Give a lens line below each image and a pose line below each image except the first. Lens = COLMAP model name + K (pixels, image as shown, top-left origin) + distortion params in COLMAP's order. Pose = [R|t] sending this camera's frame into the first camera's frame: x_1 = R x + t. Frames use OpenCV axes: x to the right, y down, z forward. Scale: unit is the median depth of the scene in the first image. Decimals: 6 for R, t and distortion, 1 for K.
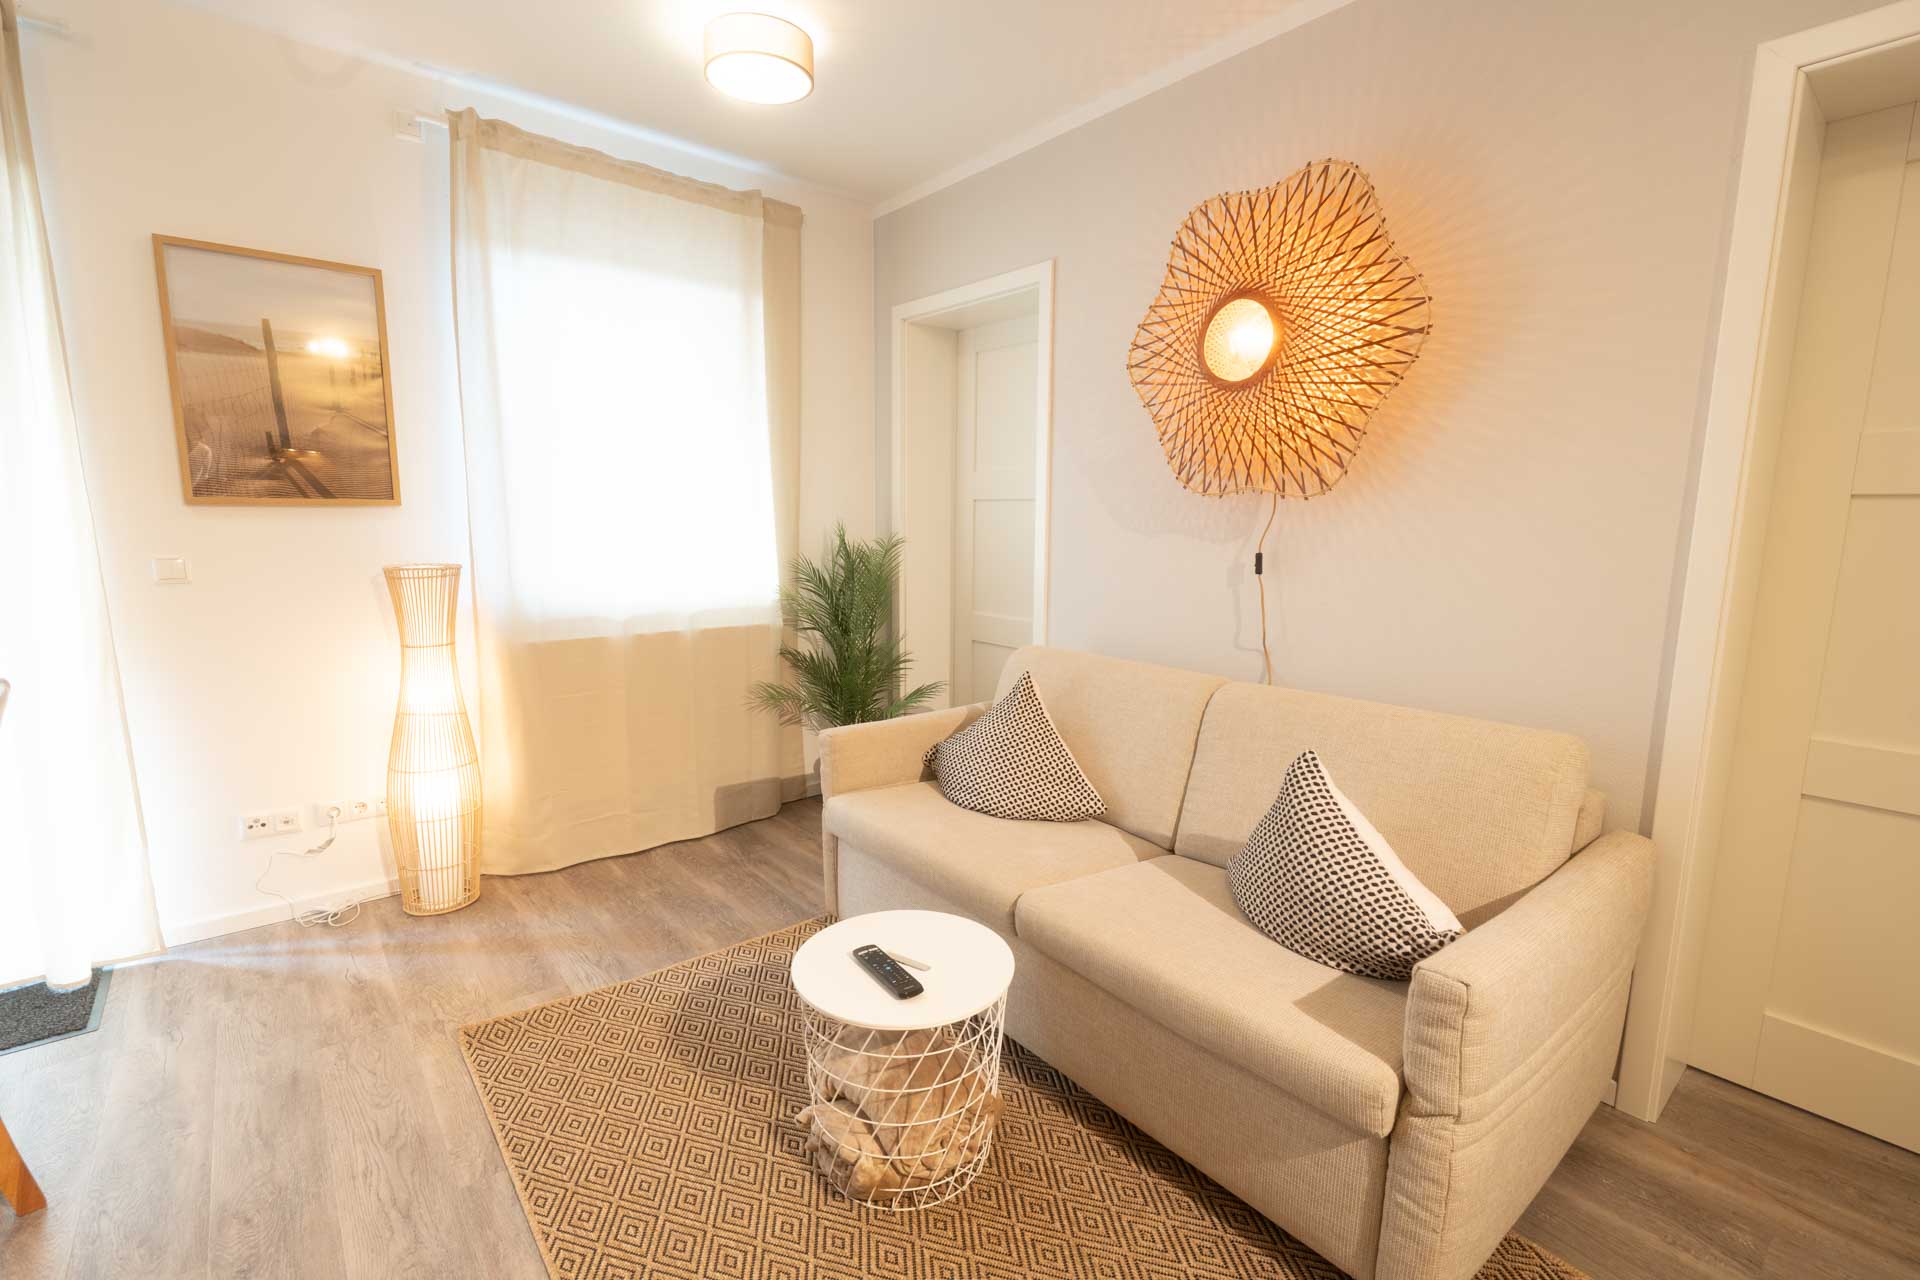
lens RADIAL K [[854.6, 0, 969.9], [0, 854.6, 642.4], [0, 0, 1]] dist [-0.002806, 0.001361]
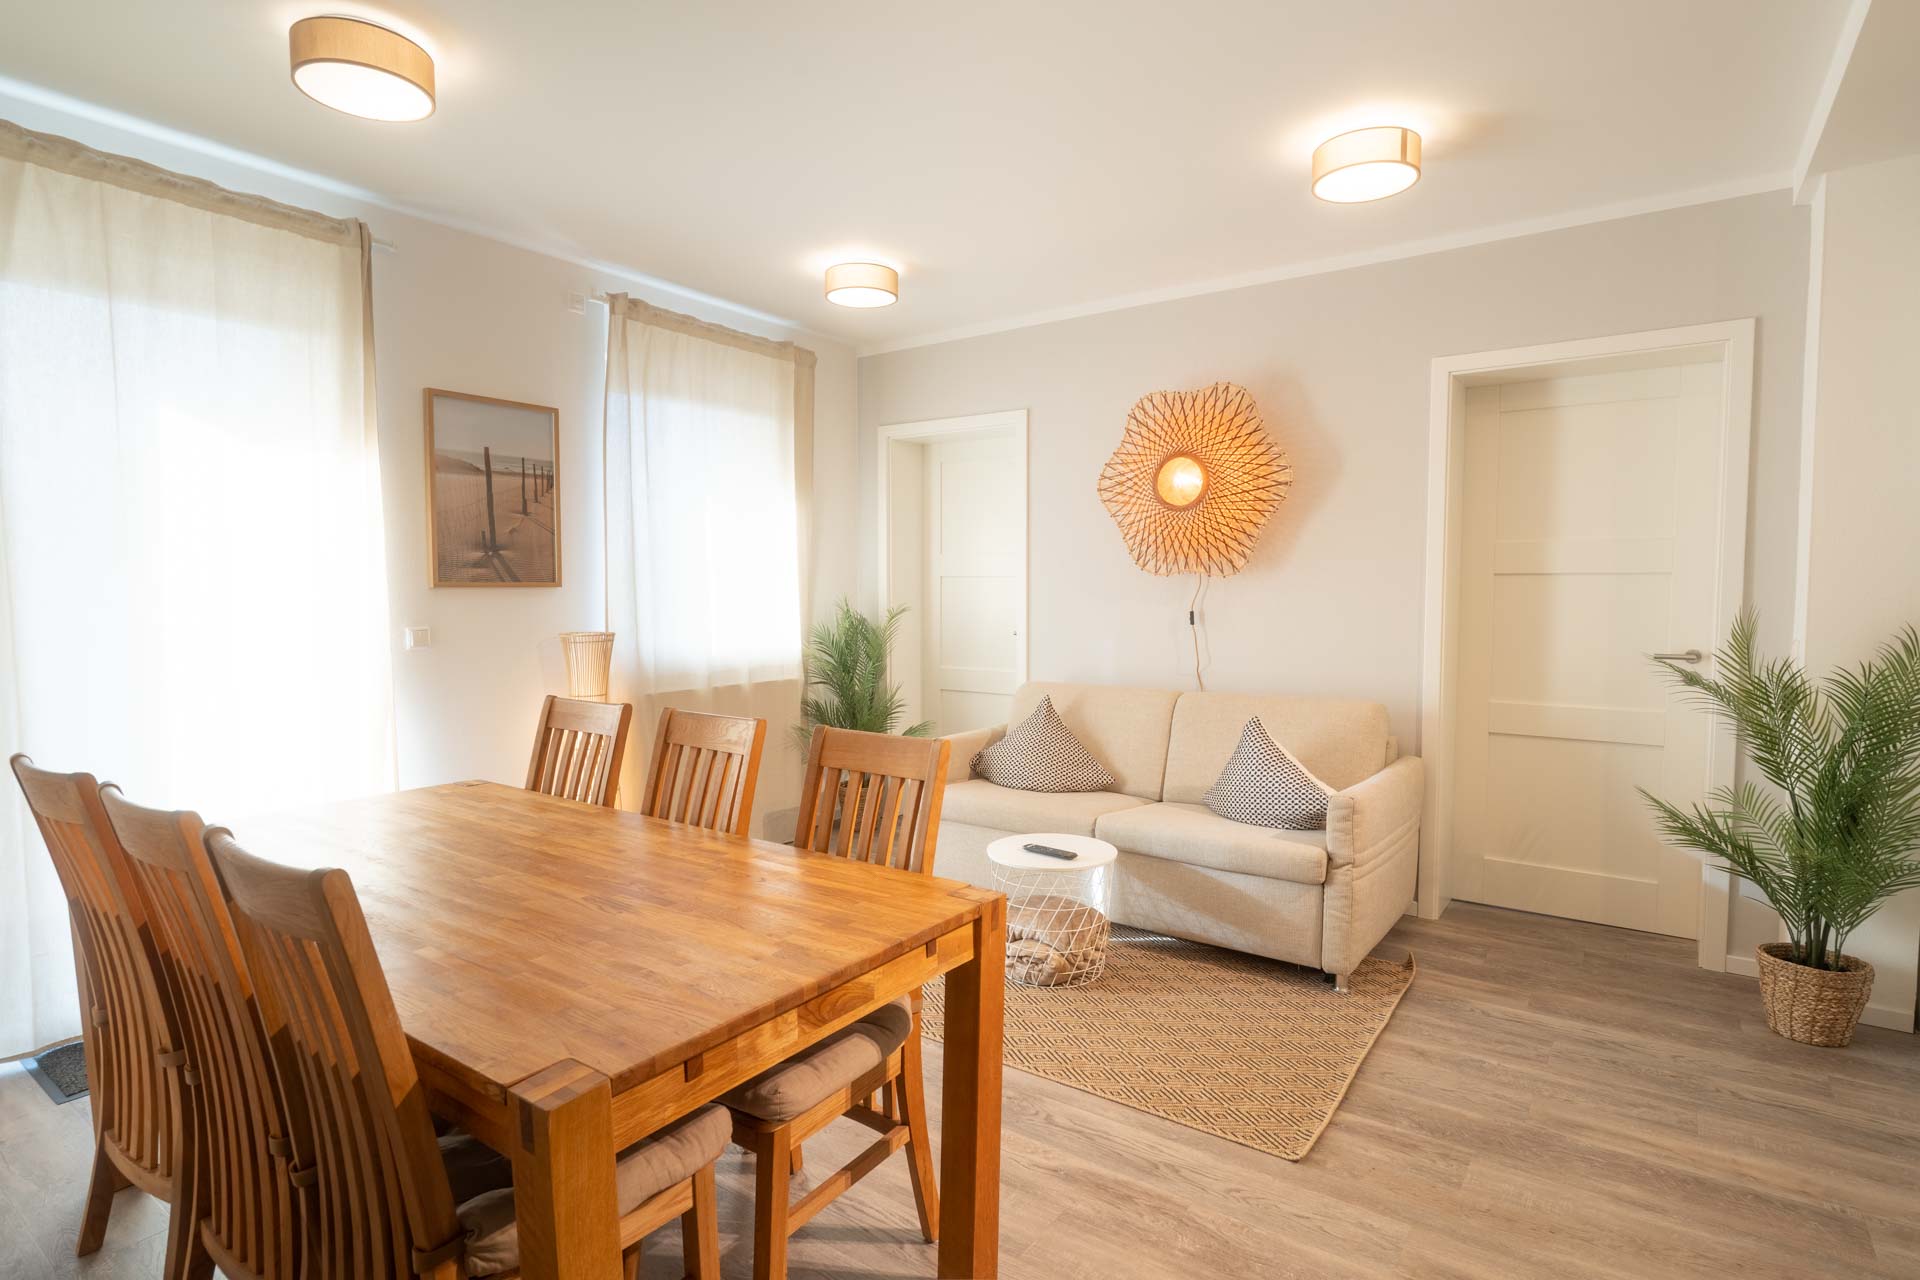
lens RADIAL K [[976.7, 0, 976.6], [0, 976.7, 640.9], [0, 0, 1]] dist [0.002567, 0.000263]
pose [[0.967548, -0.025062, 0.251443, -0.509462], [0.047833, 0.995244, -0.084862, 0.084673], [-0.248120, 0.094136, 0.964145, -0.637891]]
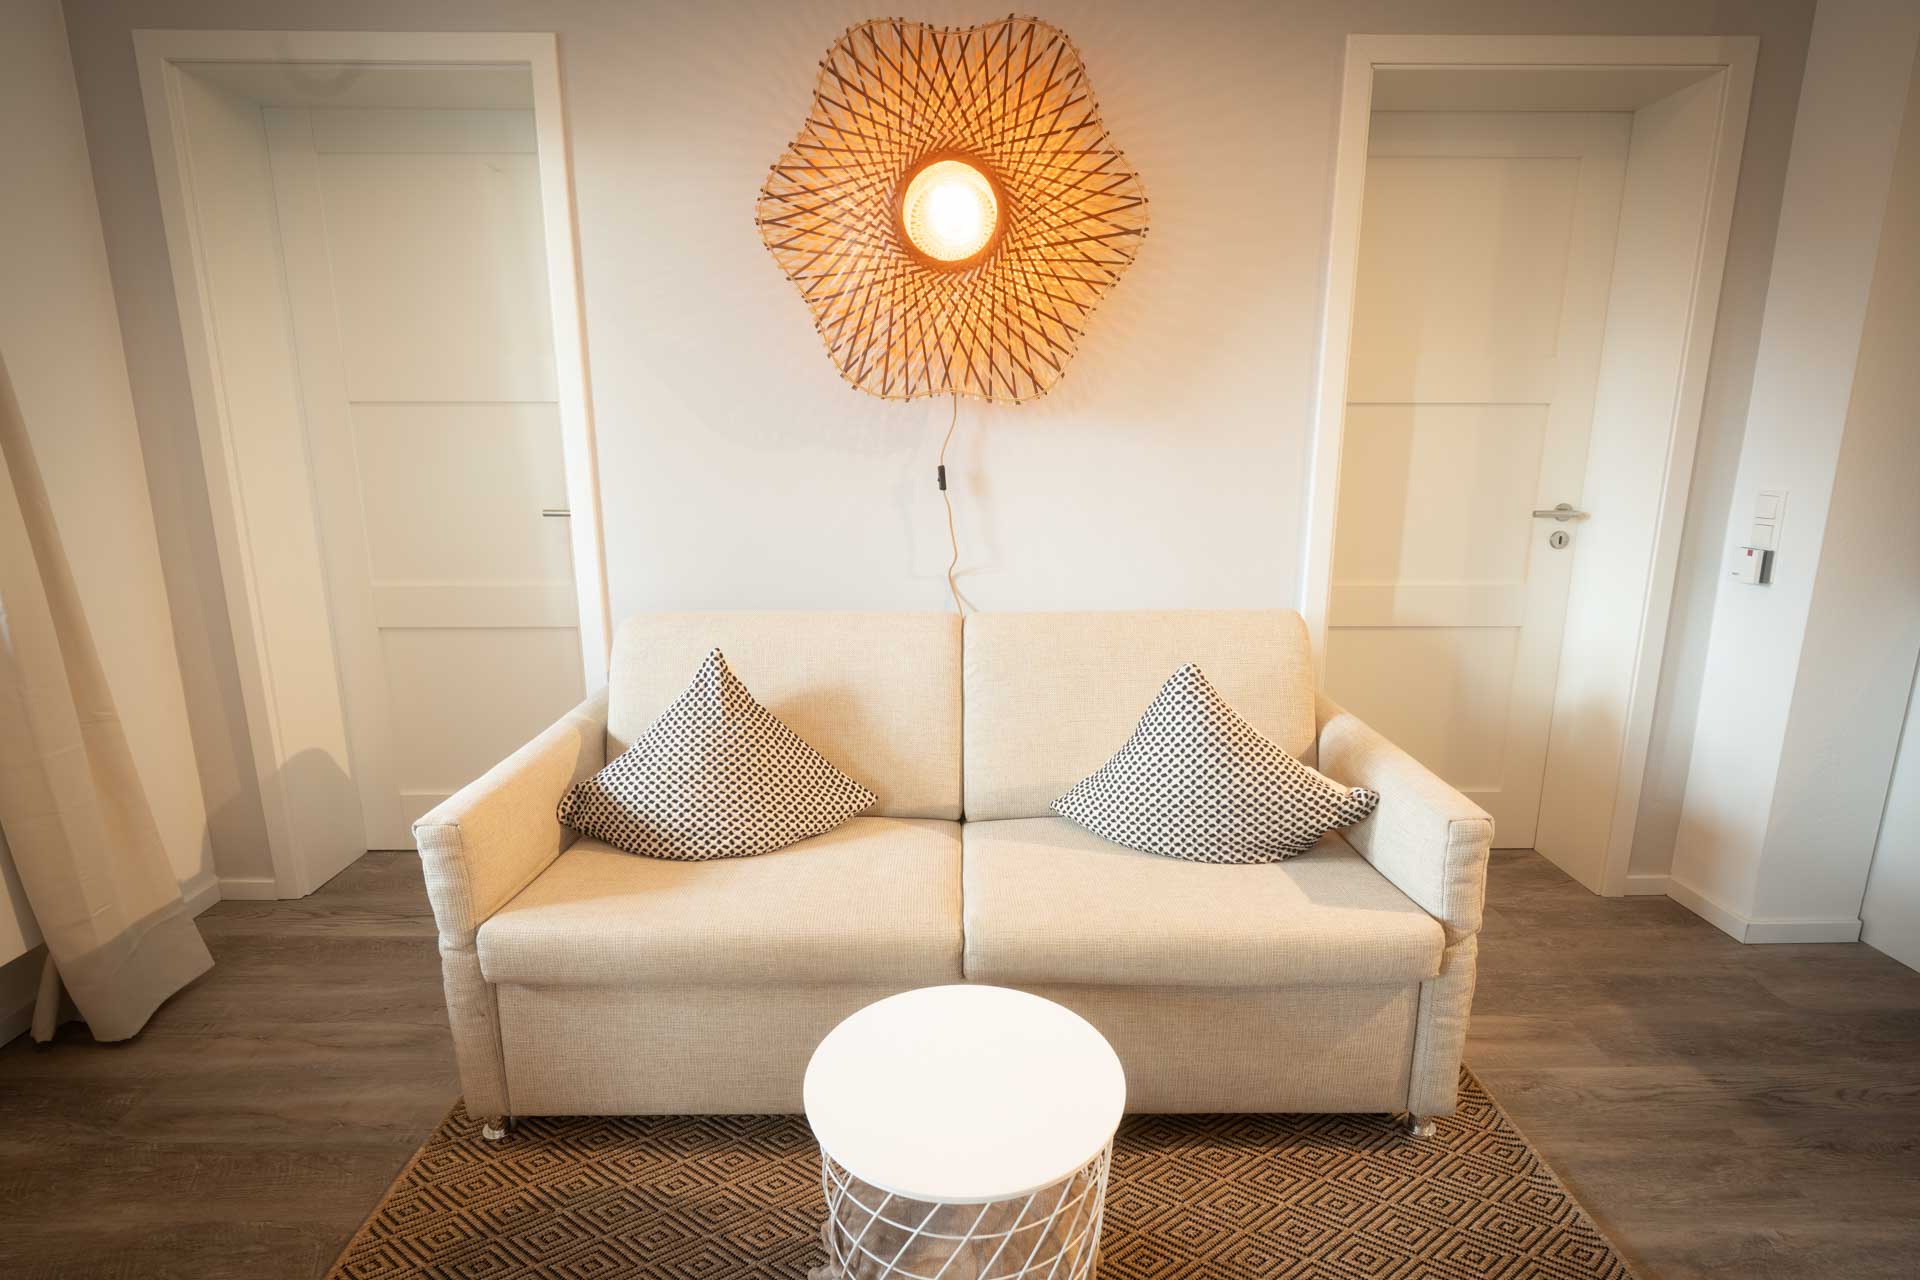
lens RADIAL K [[963.8, 0, 962.1], [0, 963.8, 643.2], [0, 0, 1]] dist [-0.003109, 0.001278]
pose [[0.636346, -0.178199, 0.750539, -0.439806], [0.122295, 0.983952, 0.129930, -0.053660], [-0.761648, 0.009107, 0.647927, 0.358773]]
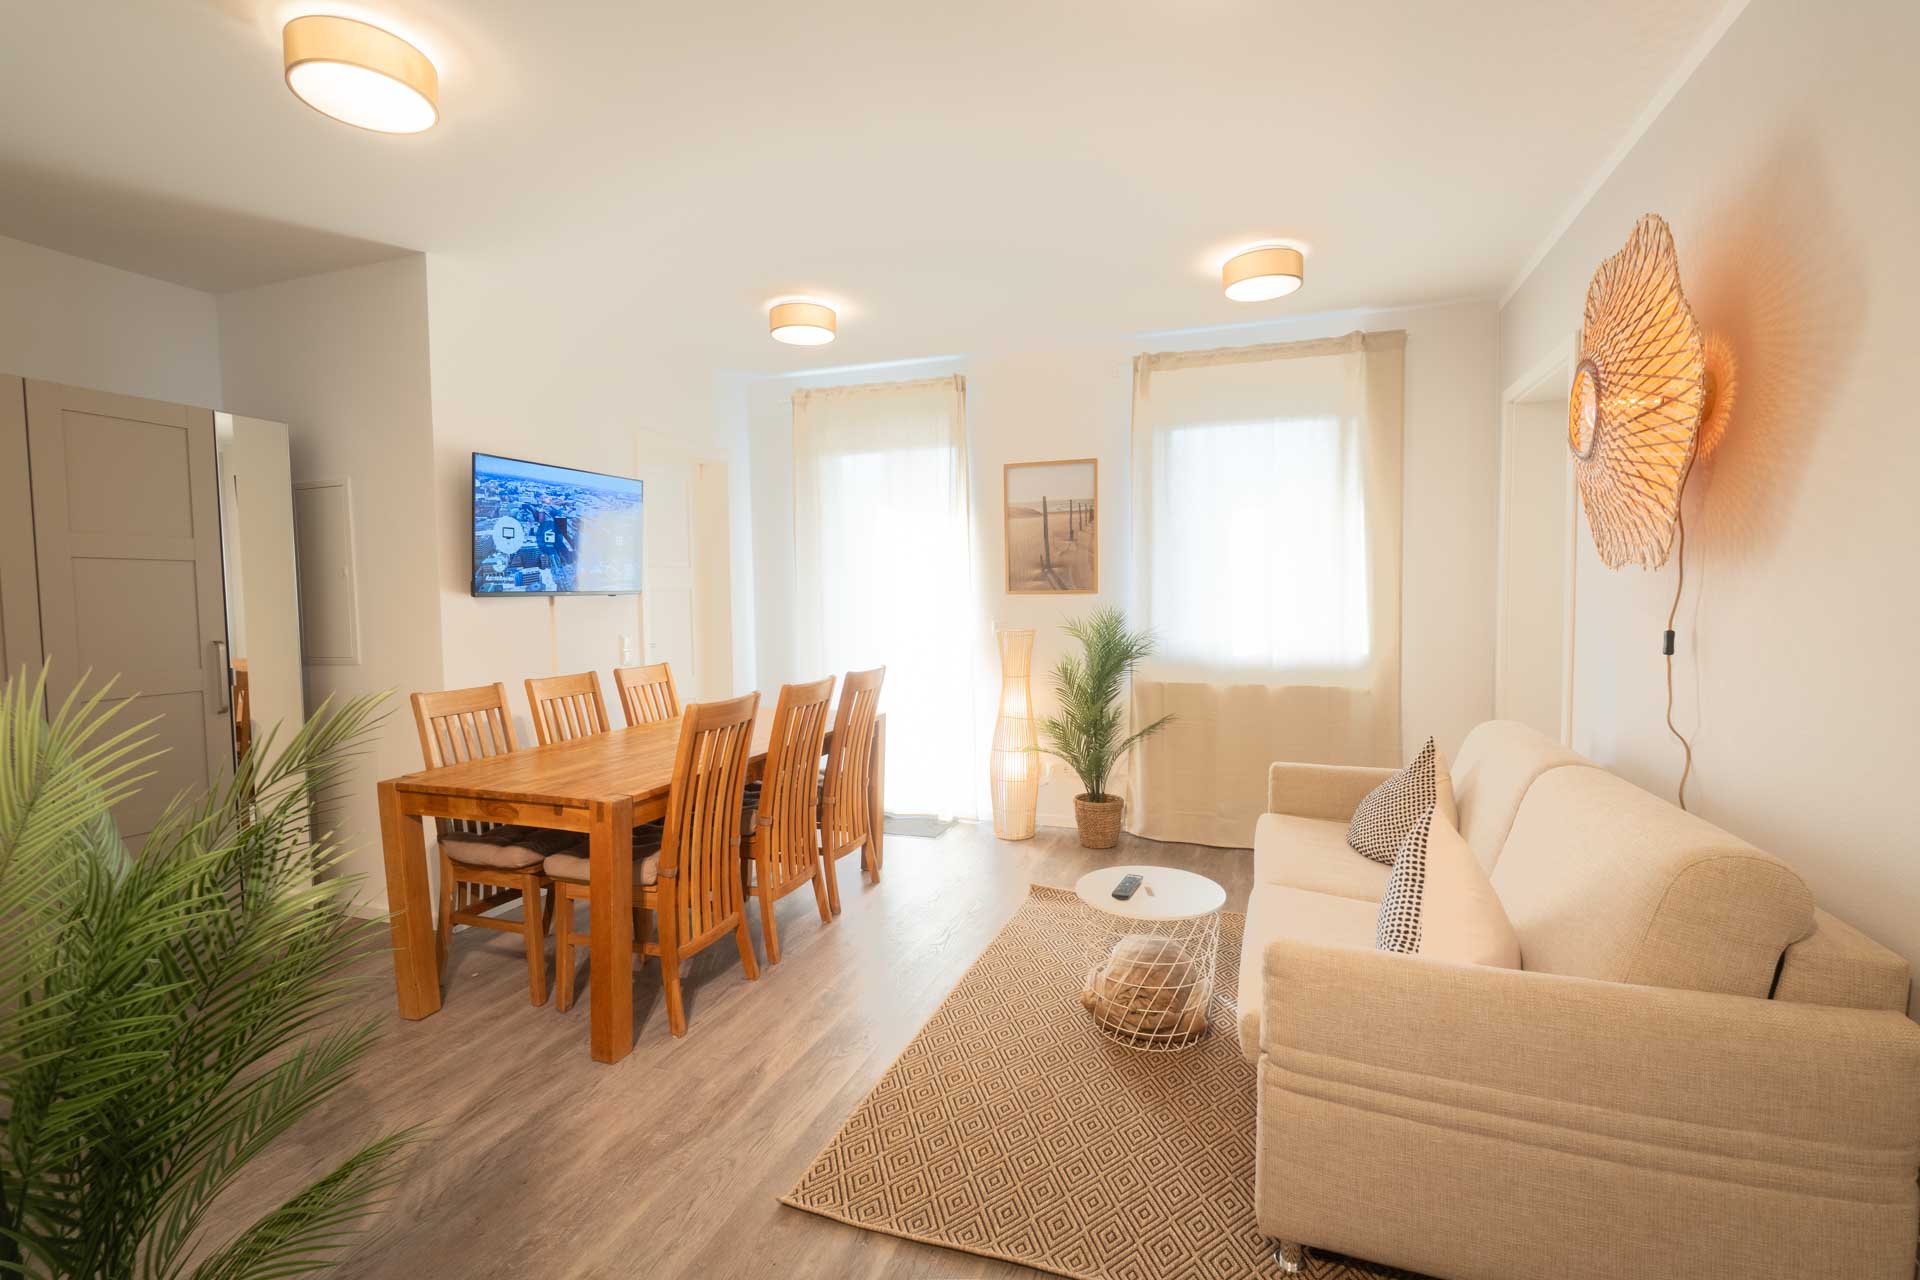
lens RADIAL K [[854.6, 0, 961.8], [0, 854.6, 636.3], [0, 0, 1]] dist [-0.002806, 0.001361]
pose [[0.497332, 0.026718, -0.867149, 0.766074], [-0.110822, 0.993294, -0.032954, 0.010375], [0.860453, 0.112488, 0.496958, -0.059920]]
